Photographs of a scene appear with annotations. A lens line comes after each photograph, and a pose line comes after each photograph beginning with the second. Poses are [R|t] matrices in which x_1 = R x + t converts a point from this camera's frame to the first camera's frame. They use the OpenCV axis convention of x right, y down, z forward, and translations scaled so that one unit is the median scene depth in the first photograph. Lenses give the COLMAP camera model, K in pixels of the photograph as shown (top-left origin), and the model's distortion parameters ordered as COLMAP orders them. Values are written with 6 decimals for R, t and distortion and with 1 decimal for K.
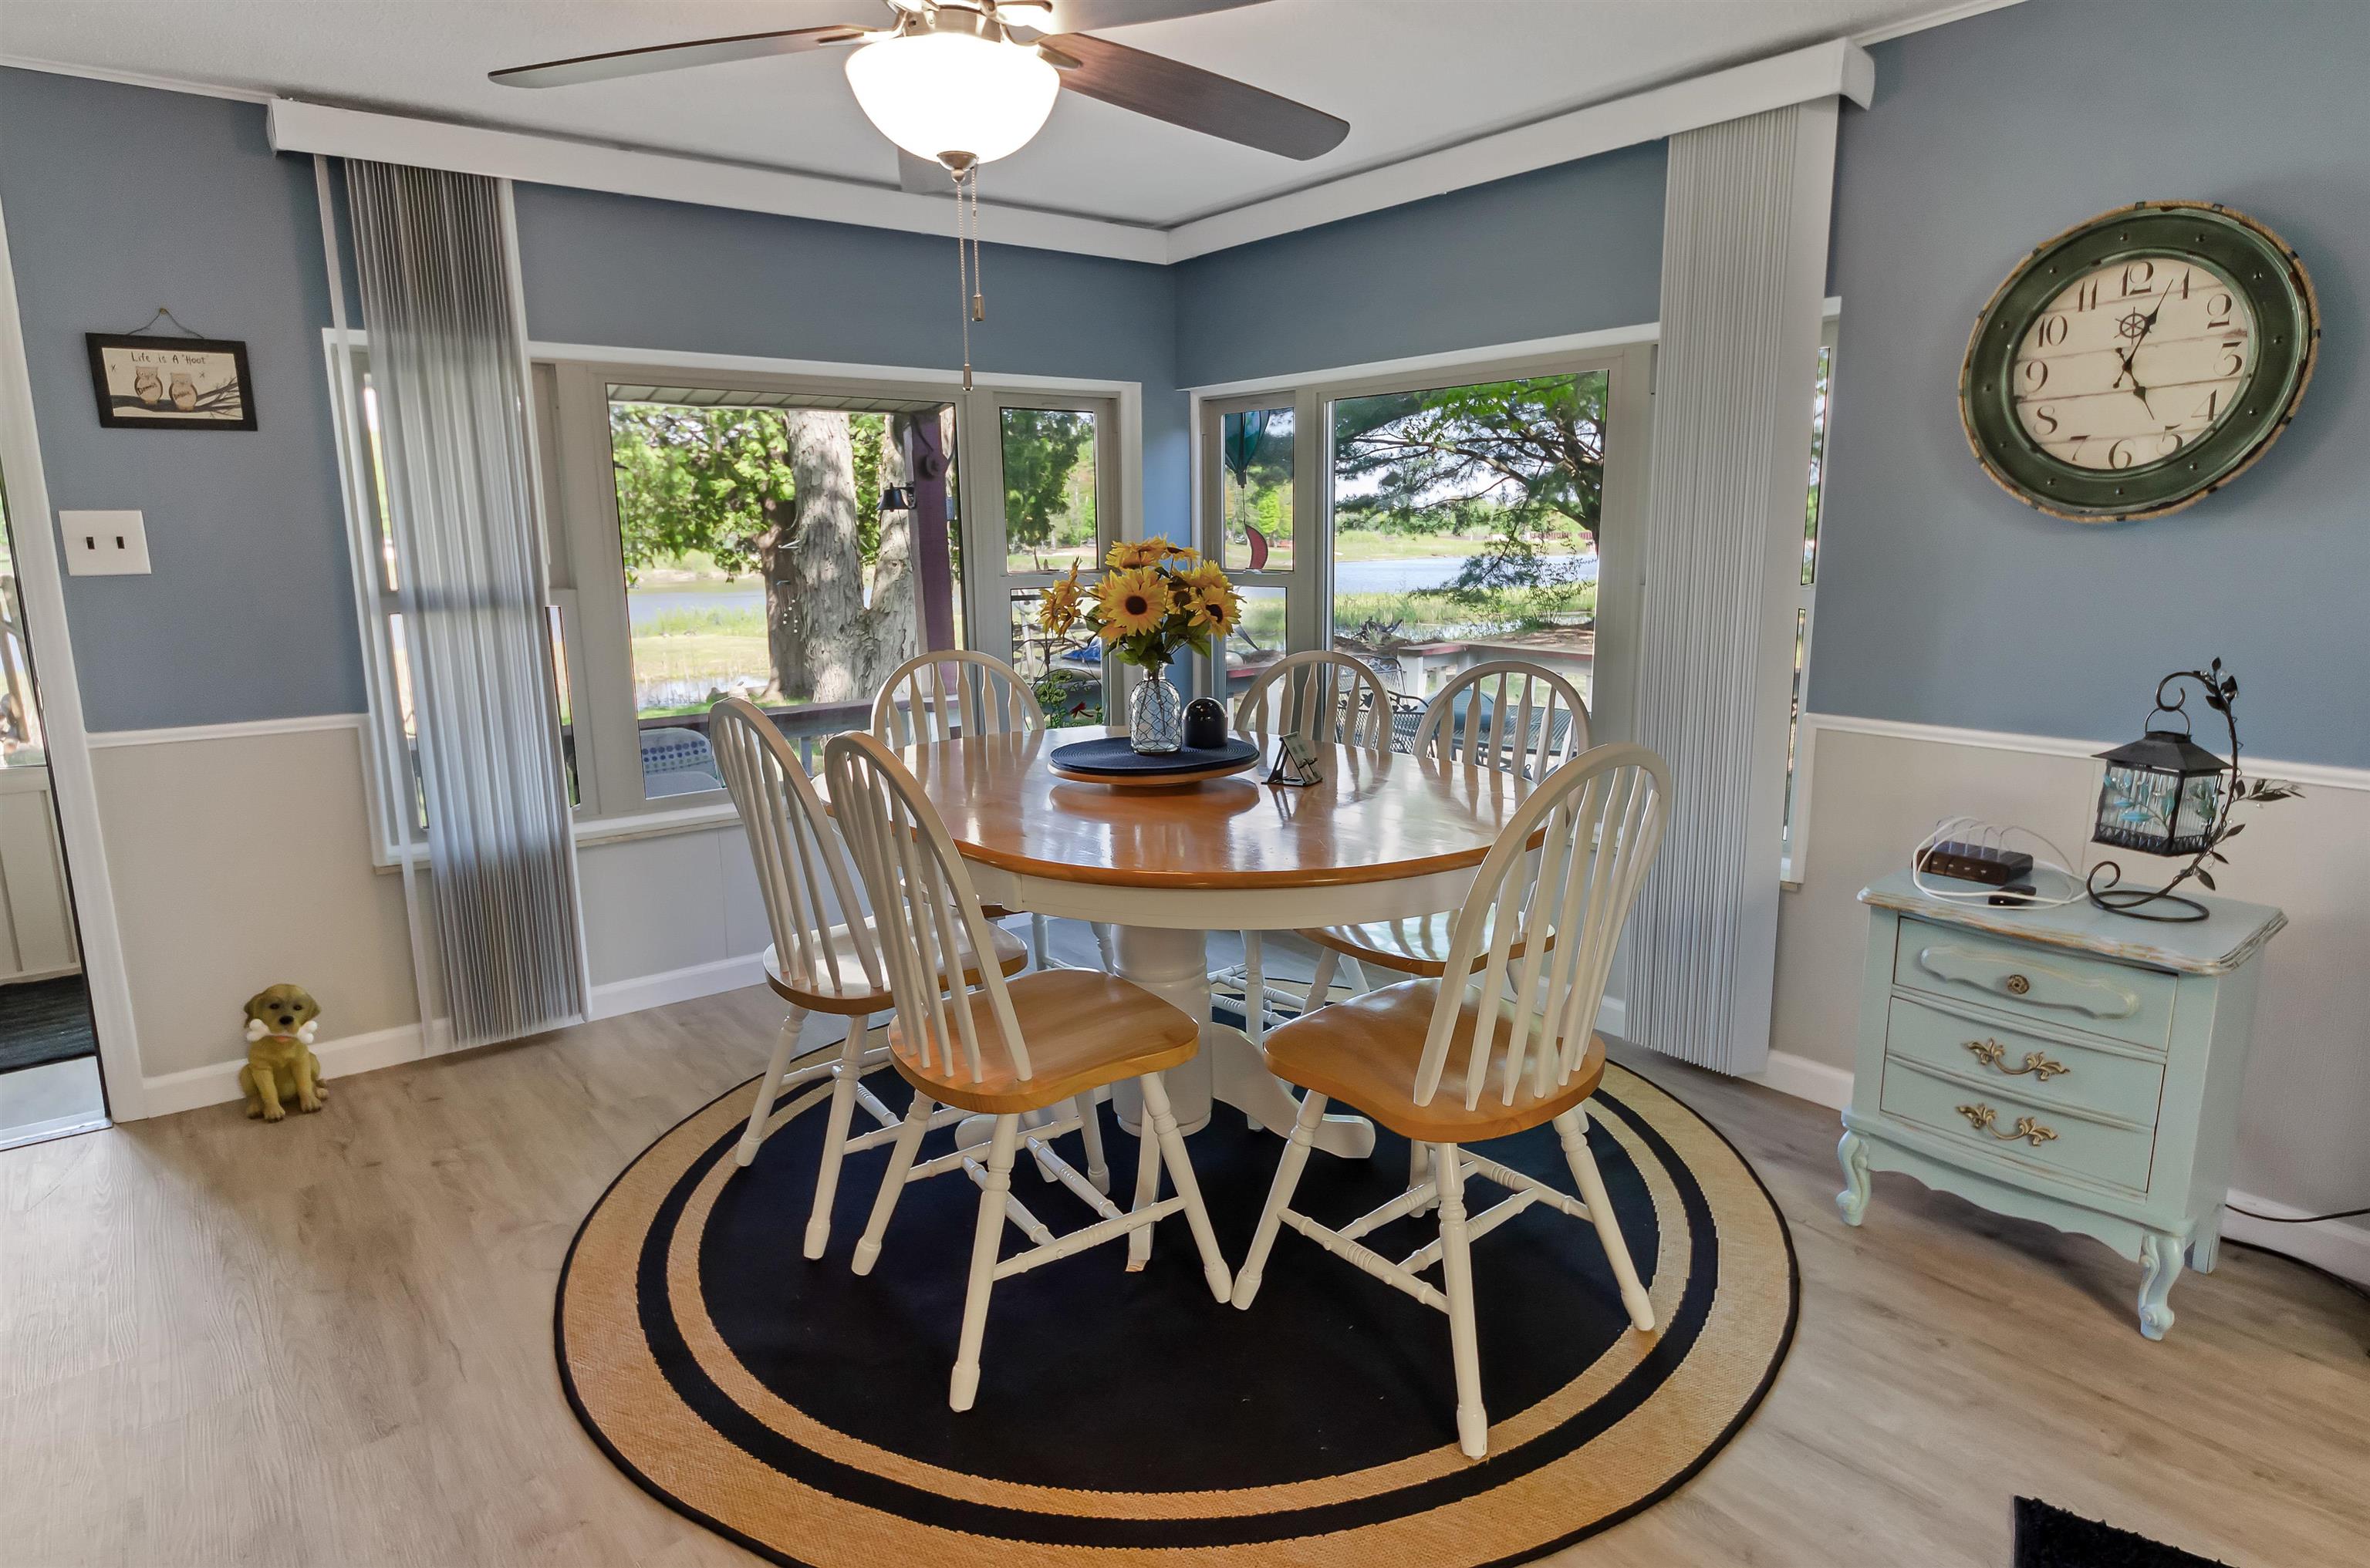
lens RADIAL K [[1305.3, 0, 1184.1], [0, 1305.3, 801.8], [0, 0, 1]] dist [-0.000523, -0.018093]
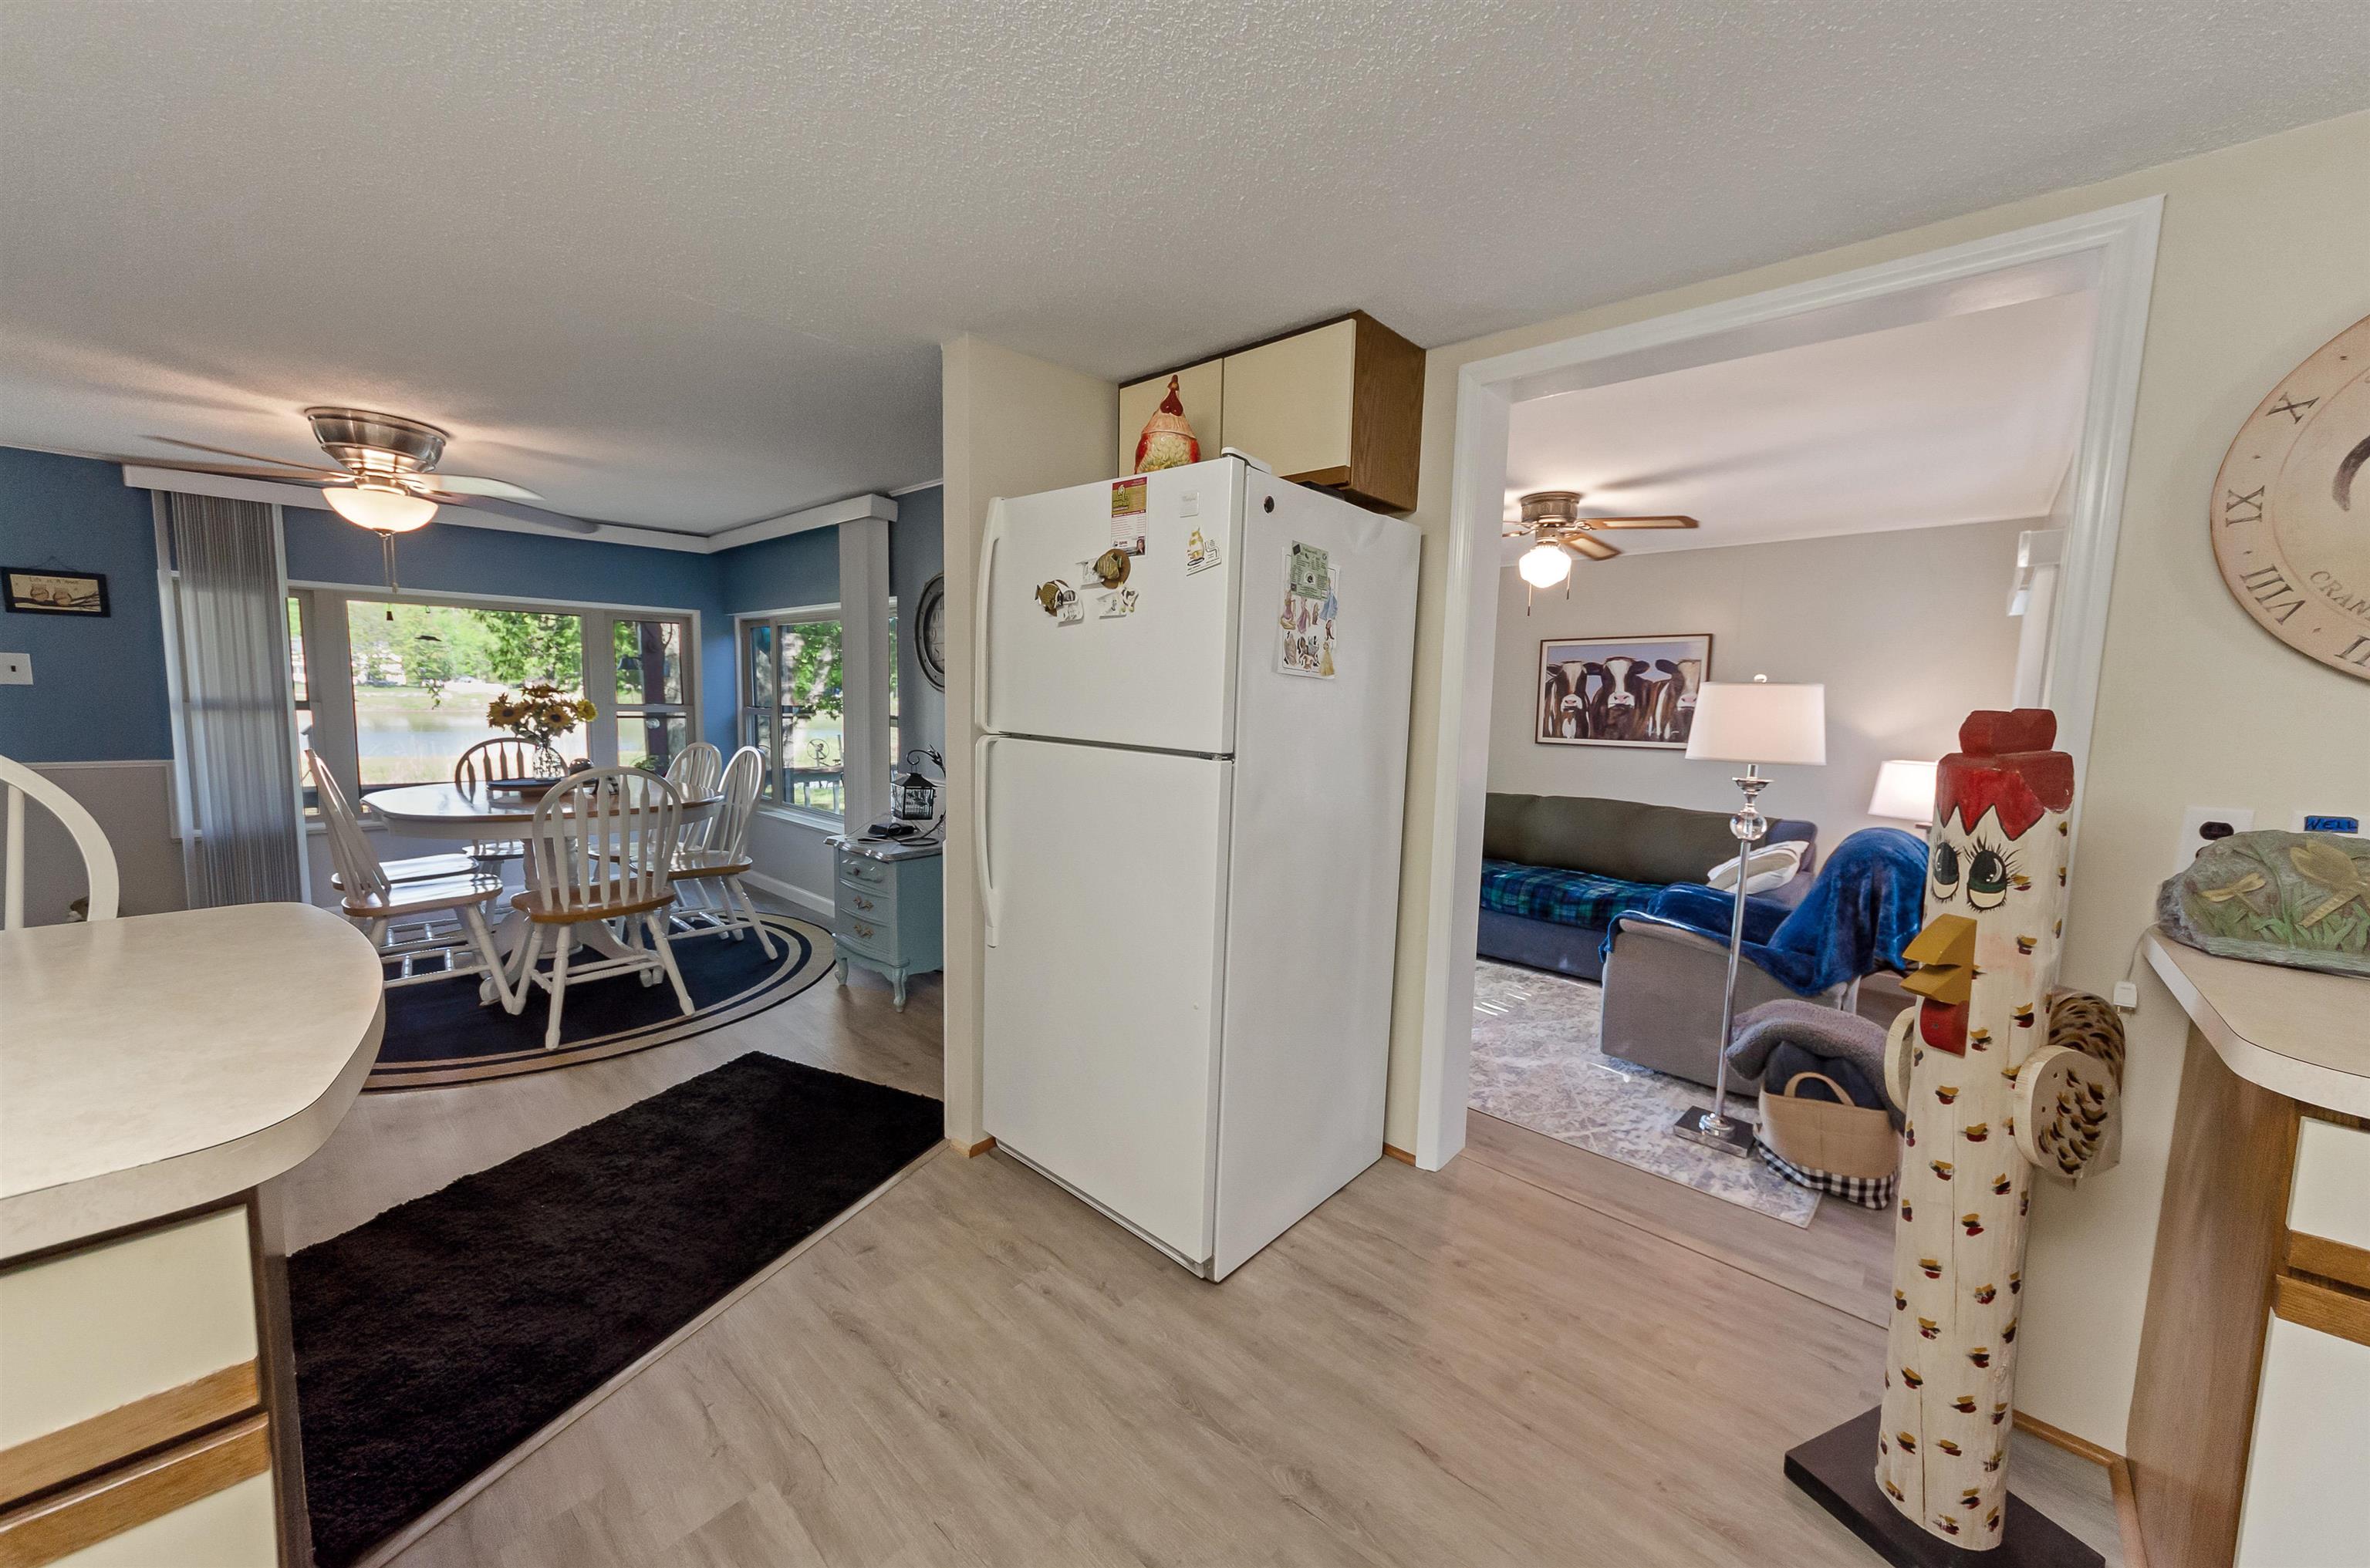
lens RADIAL K [[851.2, 0, 1185.0], [0, 851.2, 784.0], [0, 0, 1]] dist [-0.034742, 0.005237]
pose [[0.981369, 0.019492, 0.191139, 0.734386], [-0.000137, 0.994911, -0.100755, 0.105180], [-0.192131, 0.098852, 0.976378, -0.564362]]
